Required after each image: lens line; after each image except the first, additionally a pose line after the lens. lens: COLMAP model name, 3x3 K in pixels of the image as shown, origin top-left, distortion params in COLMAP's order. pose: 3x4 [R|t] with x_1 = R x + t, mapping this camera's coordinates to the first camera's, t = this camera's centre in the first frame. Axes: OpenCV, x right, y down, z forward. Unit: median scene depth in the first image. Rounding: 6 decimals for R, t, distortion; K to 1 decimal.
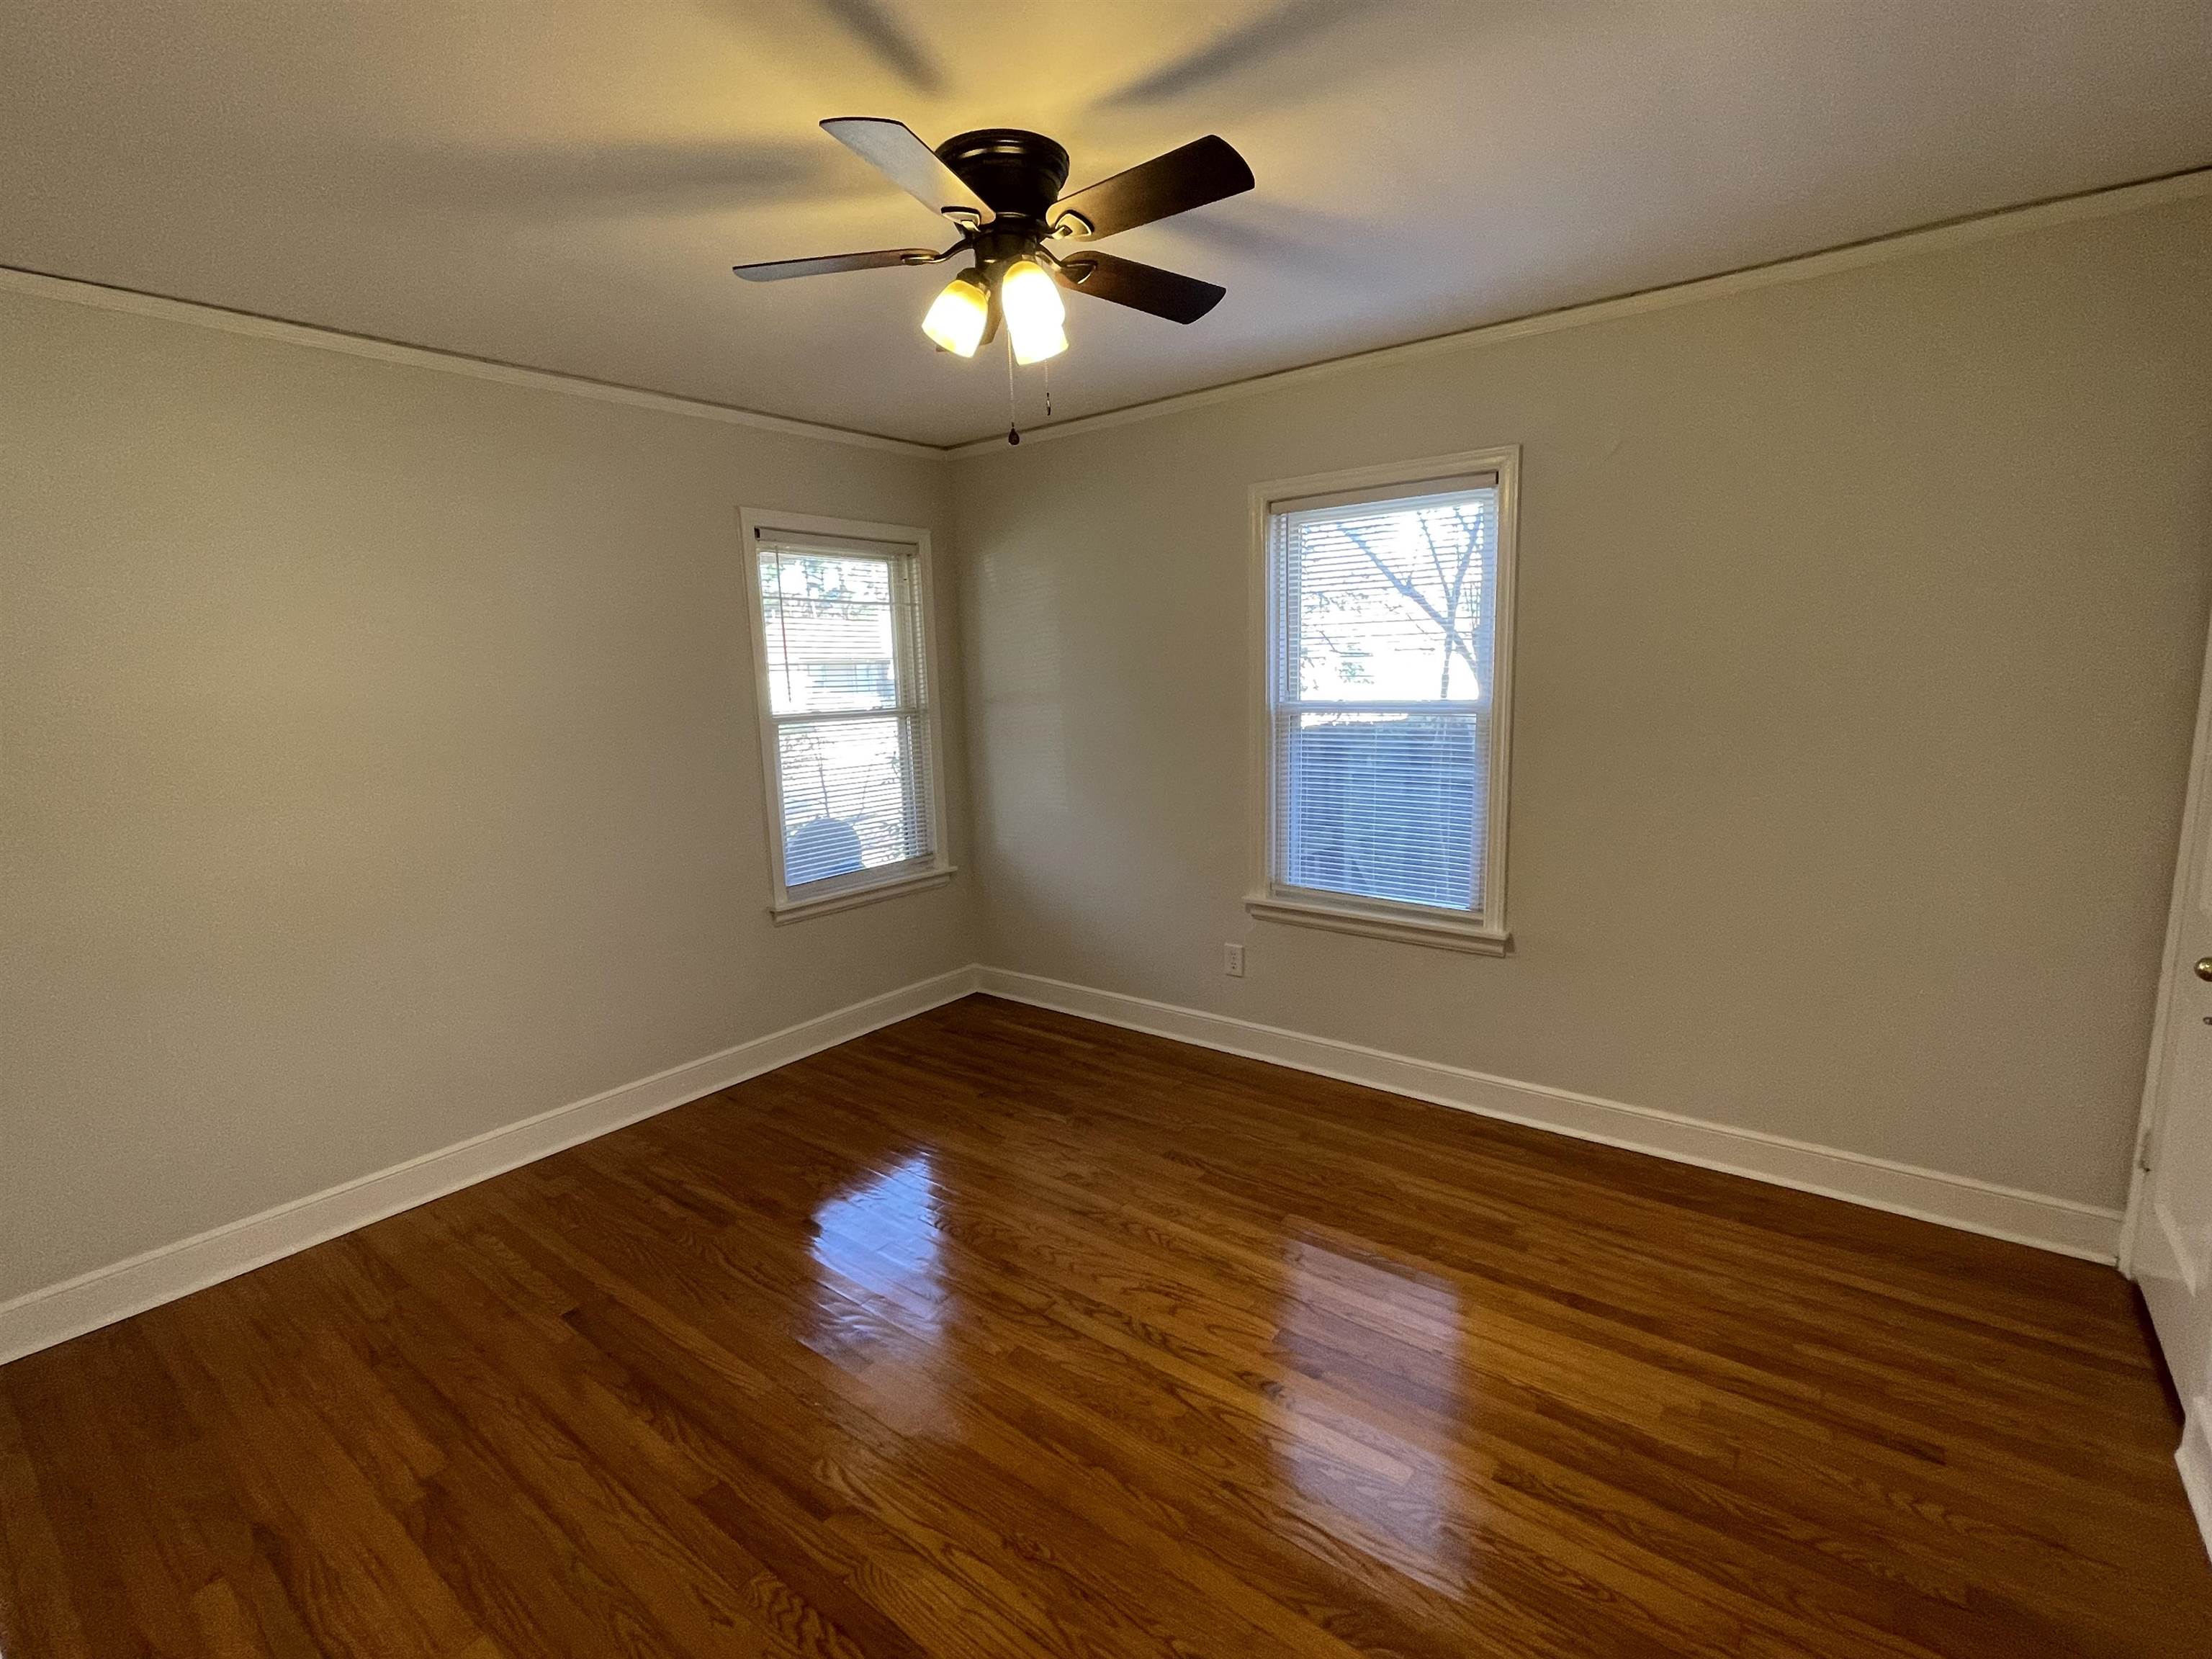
lens RADIAL K [[1004.2, 0, 1100.4], [0, 1004.2, 830.5], [0, 0, 1]] dist [-0.004725, 0.001091]
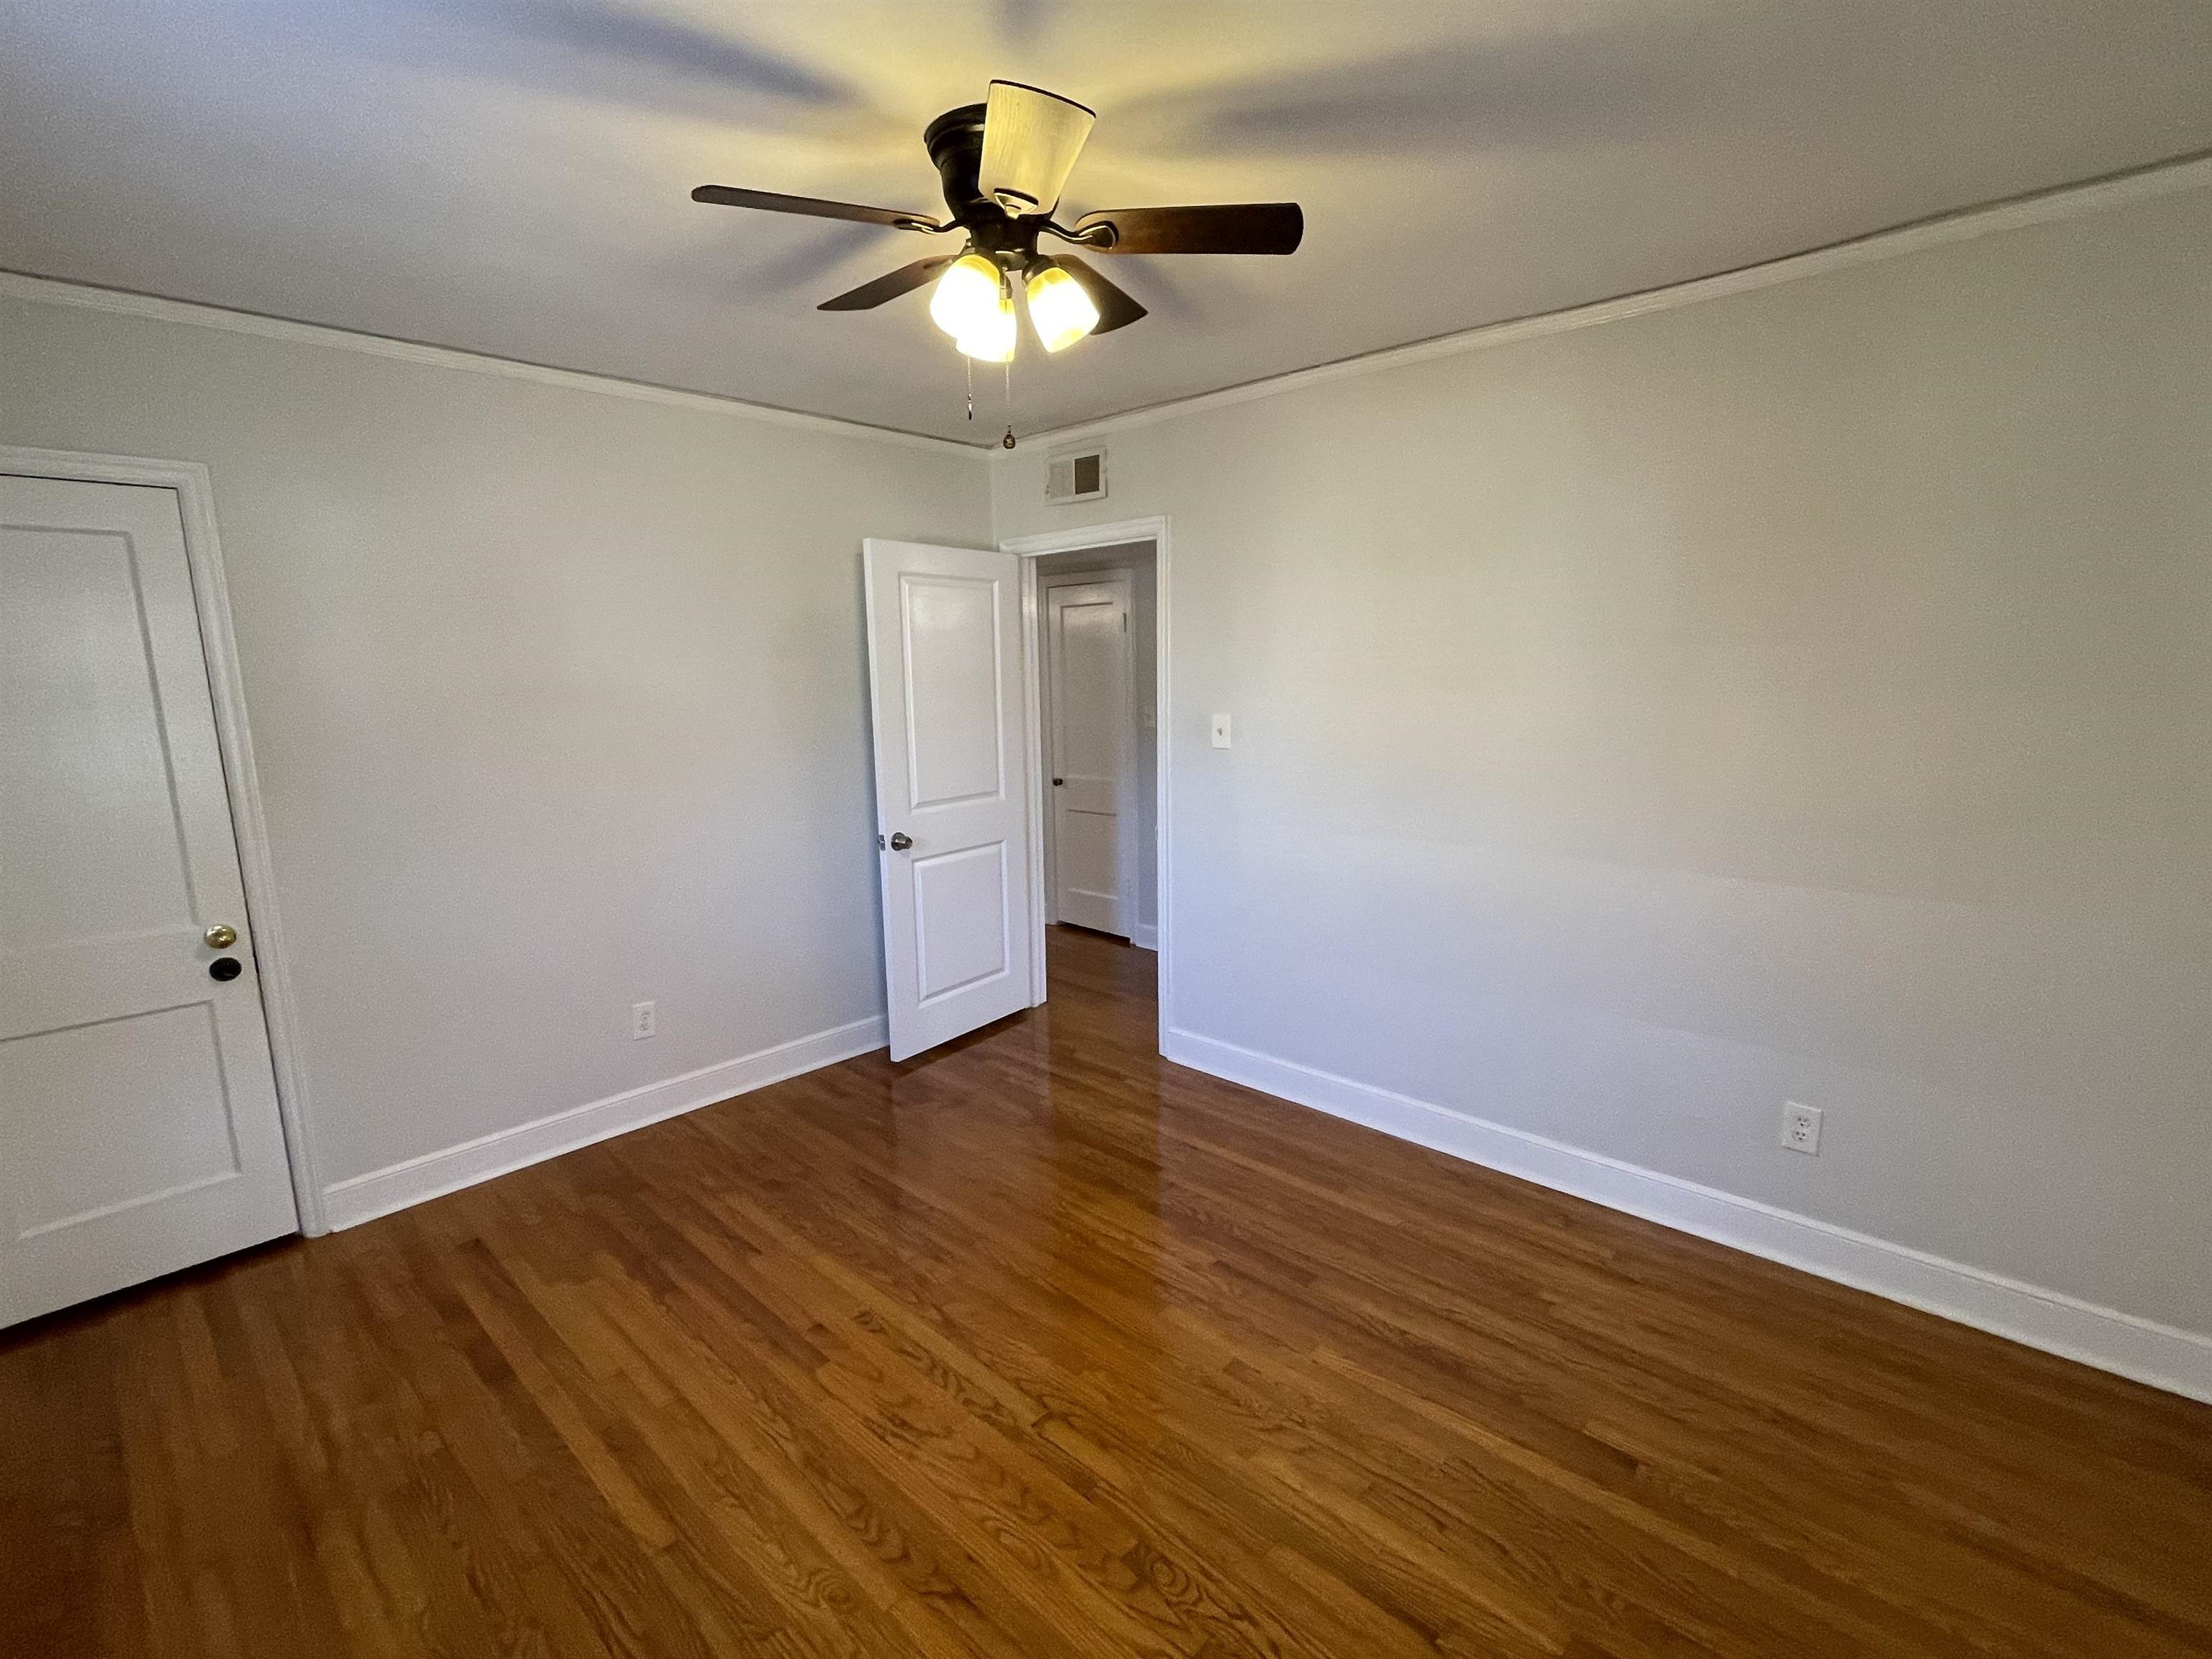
lens RADIAL K [[1004.2, 0, 1101.1], [0, 1004.2, 830.8], [0, 0, 1]] dist [-0.004725, 0.001091]
pose [[-0.994296, 0.037581, 0.099817, -0.215759], [0.066526, 0.950030, 0.304987, -0.282129], [-0.083367, 0.309888, -0.947111, 1.712666]]
